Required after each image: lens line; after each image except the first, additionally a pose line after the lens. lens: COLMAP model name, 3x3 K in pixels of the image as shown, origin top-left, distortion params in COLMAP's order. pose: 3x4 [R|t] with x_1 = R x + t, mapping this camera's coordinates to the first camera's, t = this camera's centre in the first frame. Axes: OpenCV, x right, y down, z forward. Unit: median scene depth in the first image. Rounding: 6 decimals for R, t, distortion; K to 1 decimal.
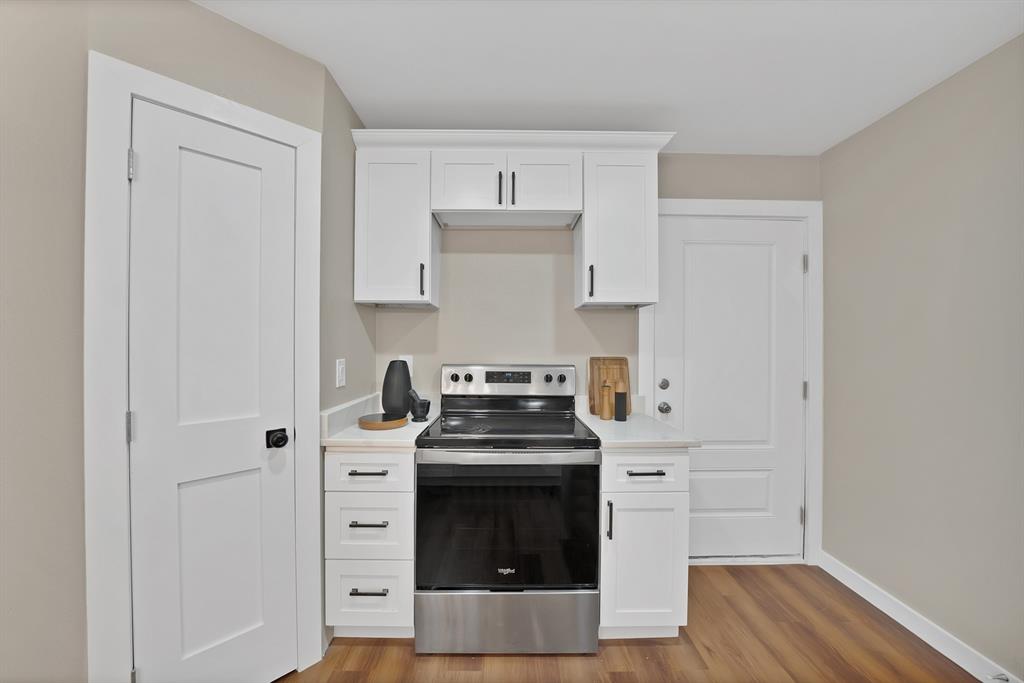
lens RADIAL K [[375.0, 0, 510.2], [0, 375.0, 345.2], [0, 0, 1]] dist [-0.012170, 0.000035]
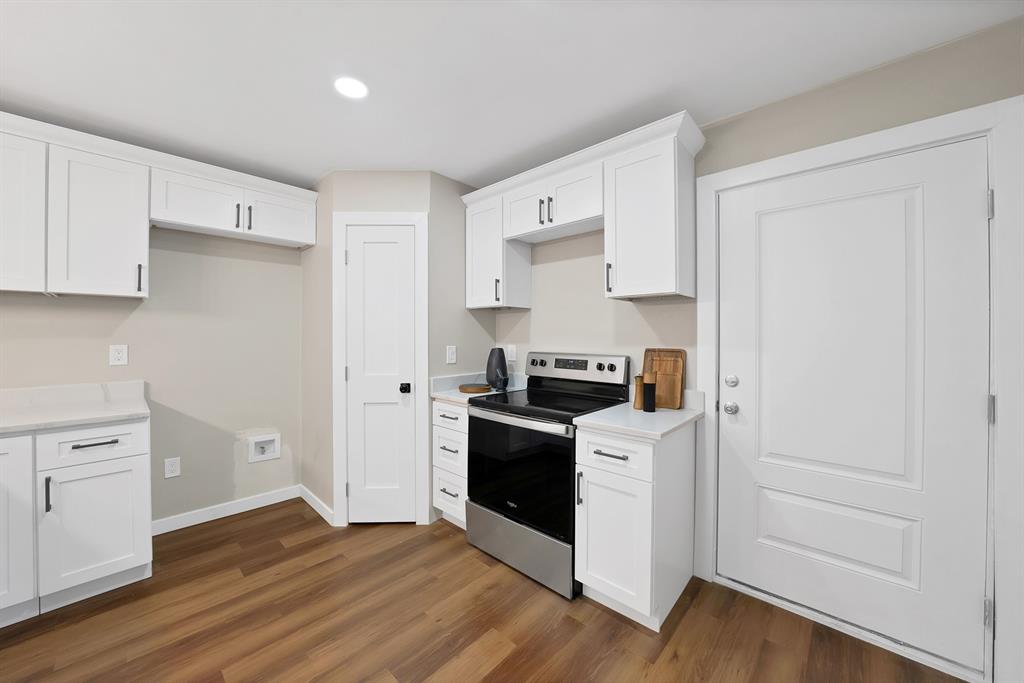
lens RADIAL K [[375.0, 0, 511.3], [0, 375.0, 337.0], [0, 0, 1]] dist [-0.012170, 0.000035]
pose [[0.731083, -0.002428, -0.682285, 0.708264], [0.000447, 0.999995, -0.003081, 0.003992], [0.682289, 0.001948, 0.731080, 0.011207]]
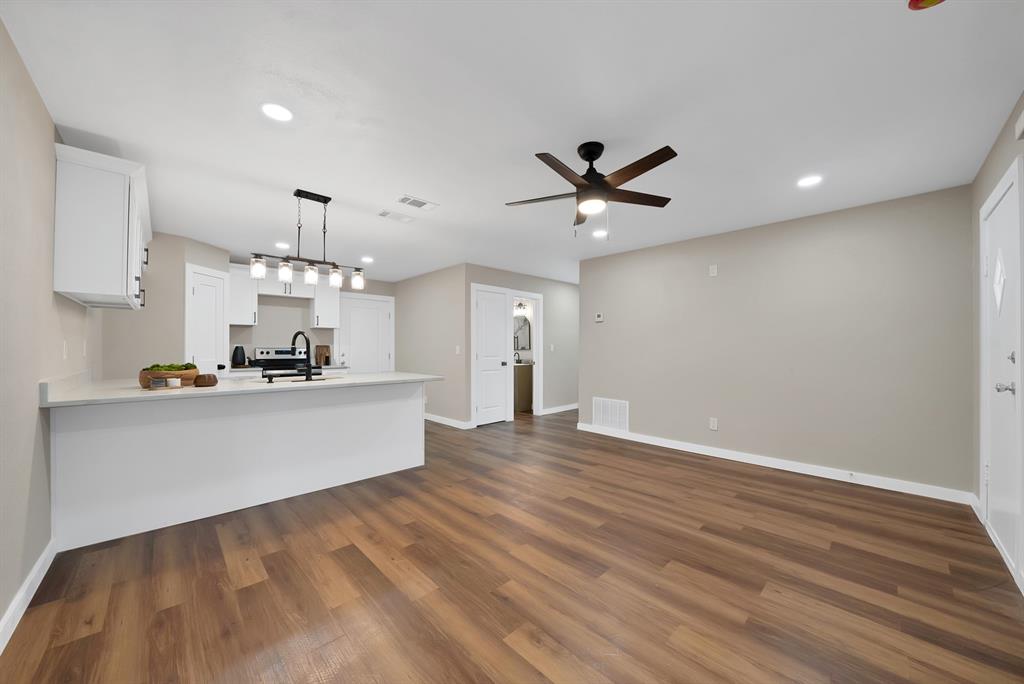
lens RADIAL K [[375.0, 0, 504.1], [0, 375.0, 343.0], [0, 0, 1]] dist [-0.012170, 0.000035]
pose [[0.741835, 0.004879, 0.670564, -0.687514], [-0.004338, 0.999988, -0.002477, 0.016587], [-0.670568, -0.001072, 0.741847, -2.255017]]
